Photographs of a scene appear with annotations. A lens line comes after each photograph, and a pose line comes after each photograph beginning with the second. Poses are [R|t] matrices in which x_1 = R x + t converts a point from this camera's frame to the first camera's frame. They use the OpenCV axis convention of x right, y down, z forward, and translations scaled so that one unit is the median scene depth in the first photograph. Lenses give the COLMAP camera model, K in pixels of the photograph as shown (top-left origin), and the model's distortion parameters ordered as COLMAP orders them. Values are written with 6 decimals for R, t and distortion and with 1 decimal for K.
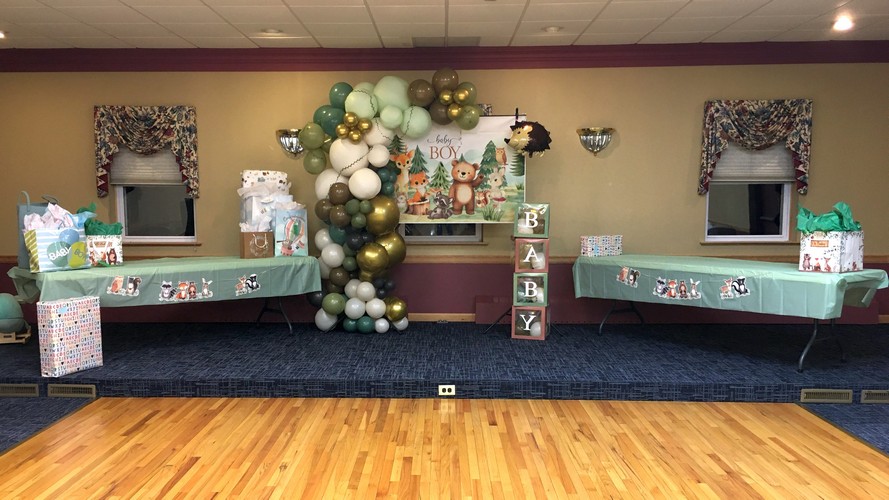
lens RADIAL K [[800.0, 0, 443.6], [0, 800.0, 249.2], [0, 0, 1]] dist [0.042319, 0.007750]
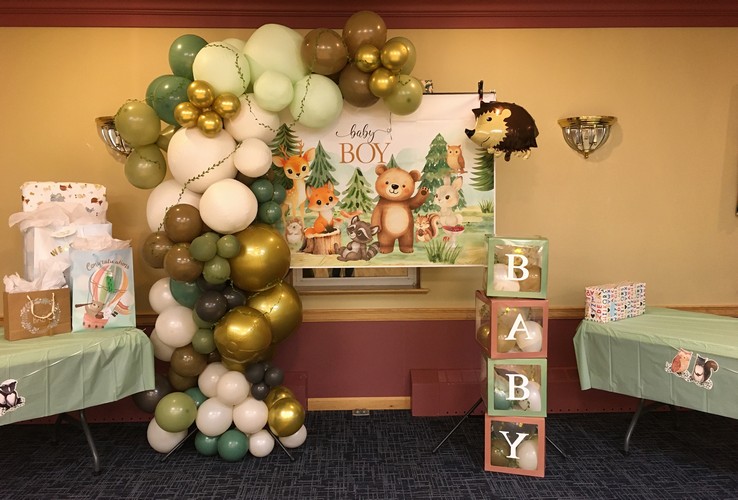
lens RADIAL K [[640.5, 0, 403.5], [0, 640.5, 228.3], [0, 0, 1]] dist [0.035793, -0.012681]
pose [[0.995653, -0.010007, 0.092606, -0.015138], [0.011182, 0.999863, -0.012186, -0.057518], [-0.092471, 0.013169, 0.995628, 0.517813]]
